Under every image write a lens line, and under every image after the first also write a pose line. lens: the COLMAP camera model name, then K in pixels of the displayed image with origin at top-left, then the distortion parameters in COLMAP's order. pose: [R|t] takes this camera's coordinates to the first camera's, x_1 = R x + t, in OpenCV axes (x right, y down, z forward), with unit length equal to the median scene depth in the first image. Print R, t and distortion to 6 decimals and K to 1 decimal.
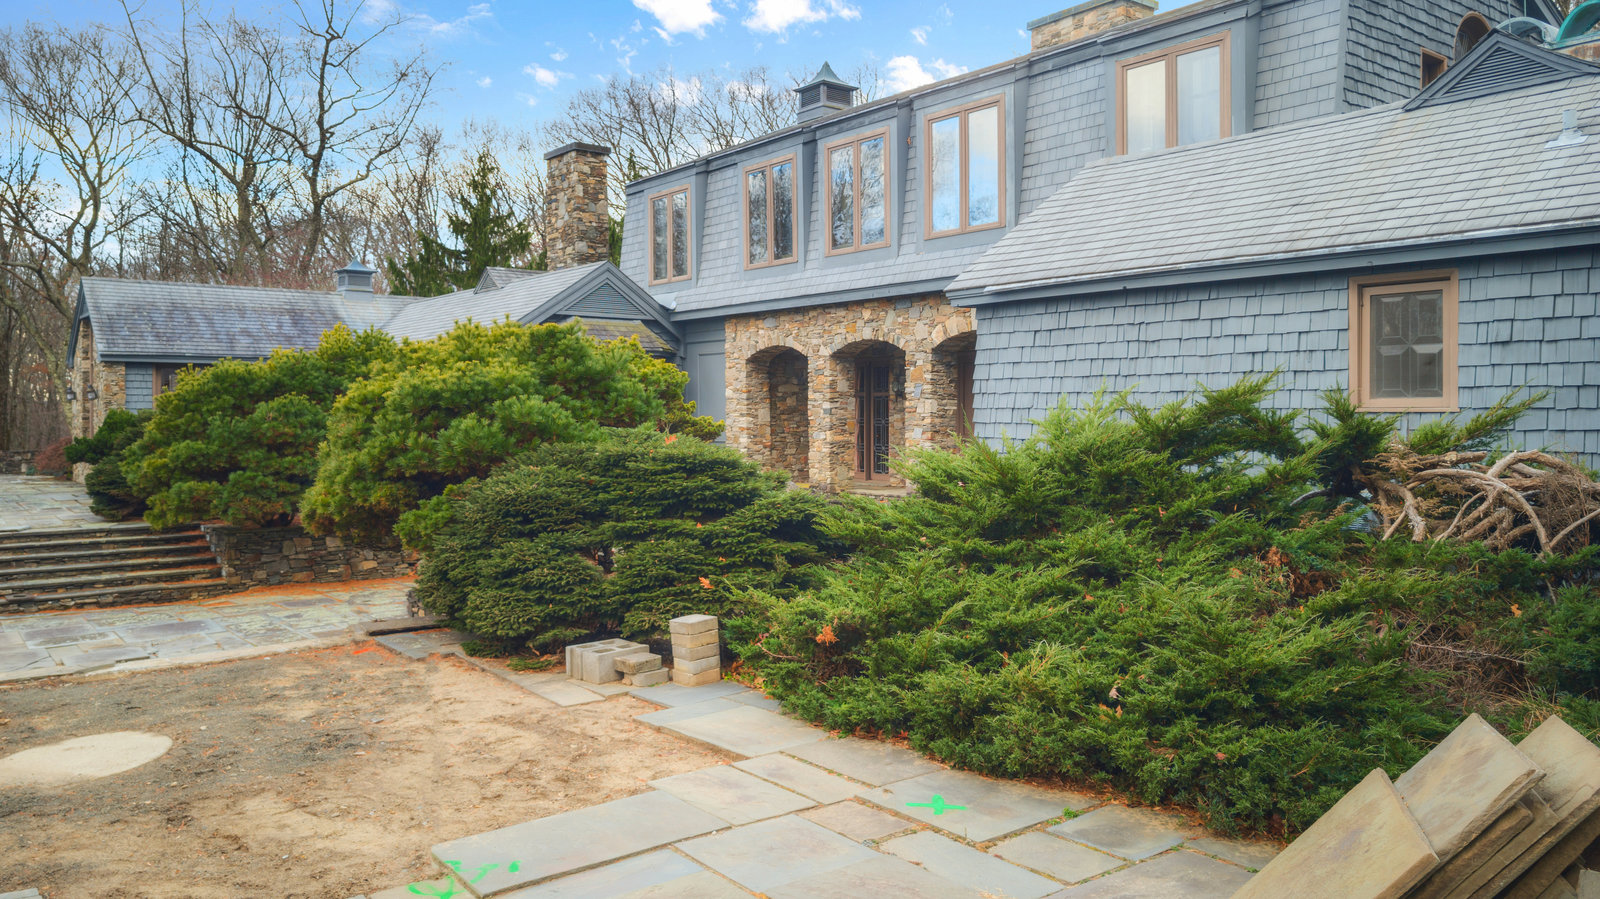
lens RADIAL K [[1200.8, 0, 791.7], [0, 1200.8, 430.6], [0, 0, 1]] dist [0.006367, -0.007724]
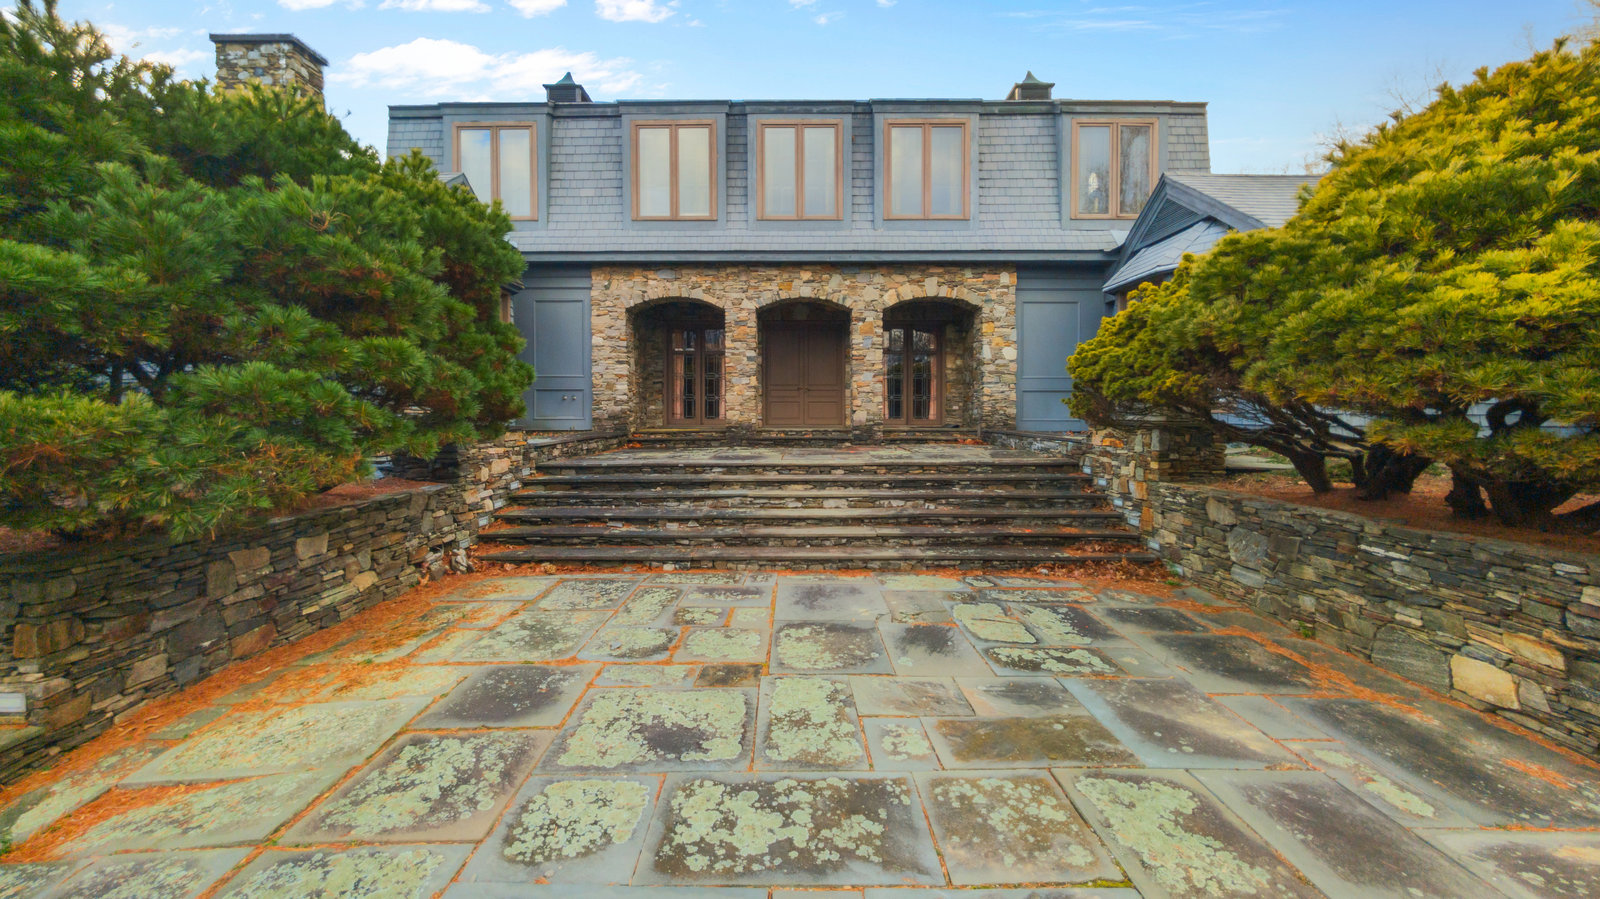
lens RADIAL K [[602.2, 0, 800.5], [0, 602.2, 421.8], [0, 0, 1]] dist [-0.000710, 0.000008]
pose [[0.620827, -0.012951, 0.783840, -0.387484], [0.010021, 0.999913, 0.008585, 0.038988], [-0.783883, 0.002525, 0.620903, 0.618358]]
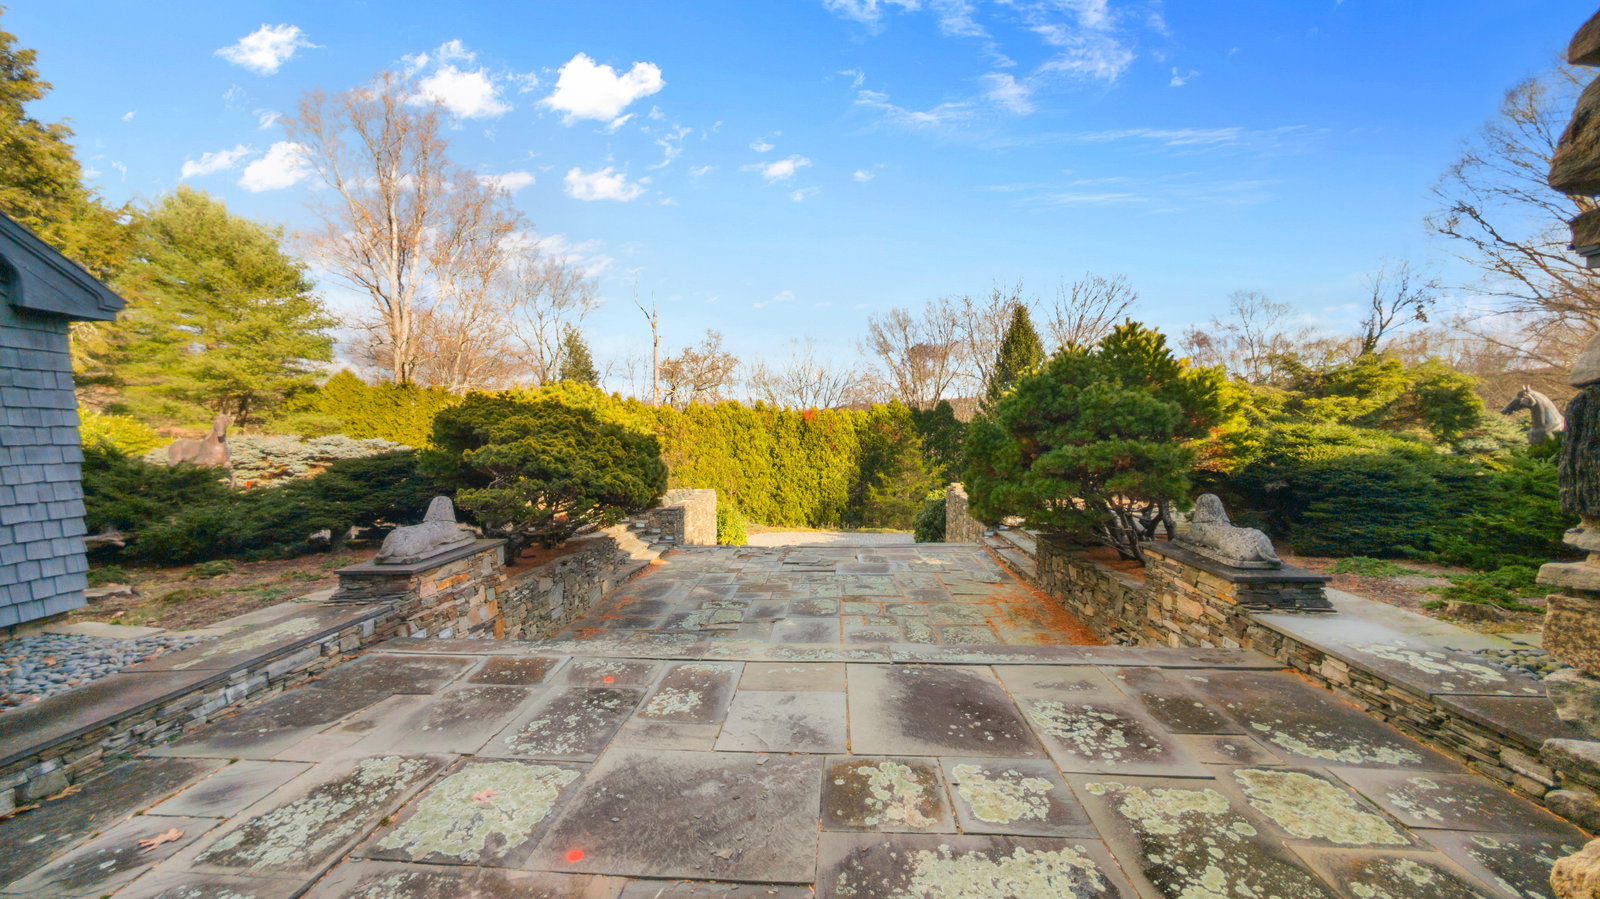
lens RADIAL K [[577.5, 0, 816.9], [0, 577.5, 450.5], [0, 0, 1]] dist [0.001052, -0.000032]
pose [[-0.656016, 0.038295, -0.753775, 0.071145], [0.007269, 0.998986, 0.044426, -0.017586], [0.754712, 0.023665, -0.655629, 0.998568]]
